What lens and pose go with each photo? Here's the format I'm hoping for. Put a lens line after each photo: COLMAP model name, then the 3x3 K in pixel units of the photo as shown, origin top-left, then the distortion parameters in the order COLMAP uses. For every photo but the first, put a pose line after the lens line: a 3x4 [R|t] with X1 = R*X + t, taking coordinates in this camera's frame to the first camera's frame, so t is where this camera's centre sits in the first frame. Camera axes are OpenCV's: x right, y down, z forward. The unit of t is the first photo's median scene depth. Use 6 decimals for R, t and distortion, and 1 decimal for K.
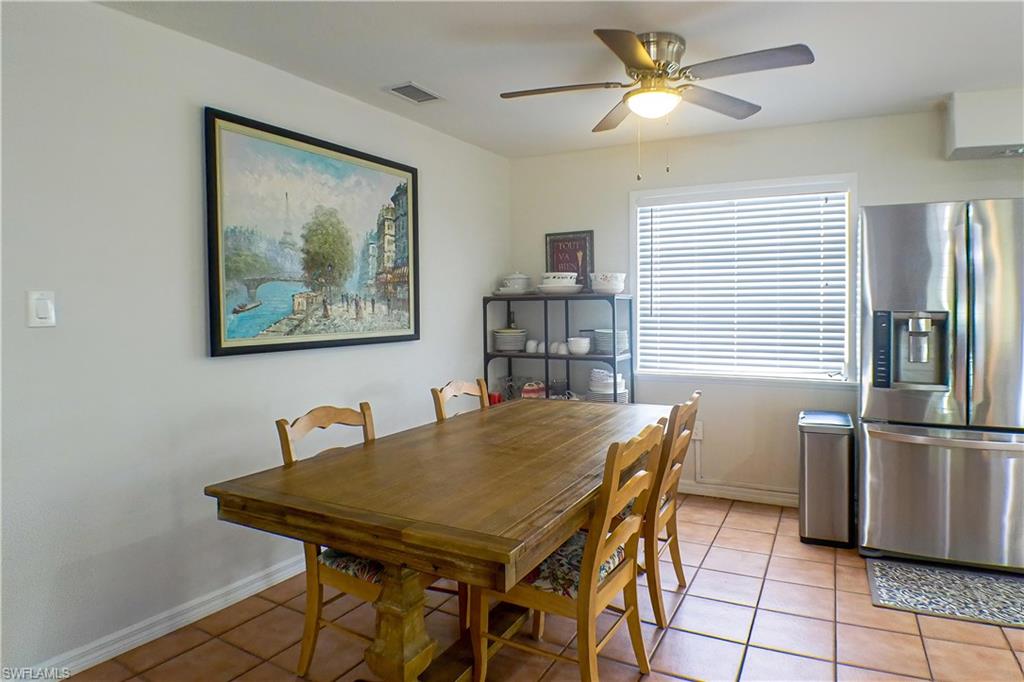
lens RADIAL K [[575.4, 0, 524.6], [0, 575.4, 332.3], [0, 0, 1]] dist [-0.083439, 0.001638]
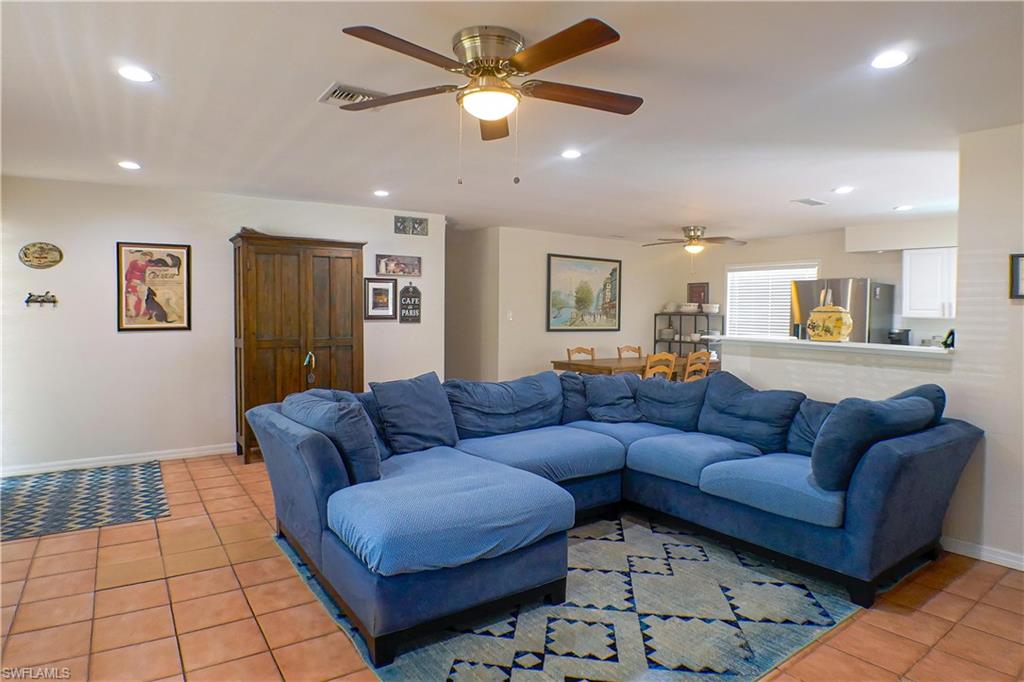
lens RADIAL K [[575.4, 0, 524.6], [0, 575.4, 332.3], [0, 0, 1]] dist [-0.083439, 0.001638]
pose [[0.899825, 0.040147, -0.434399, 0.532069], [-0.044149, 0.999025, 0.000876, 0.035716], [0.434010, 0.018390, 0.900720, -1.422052]]
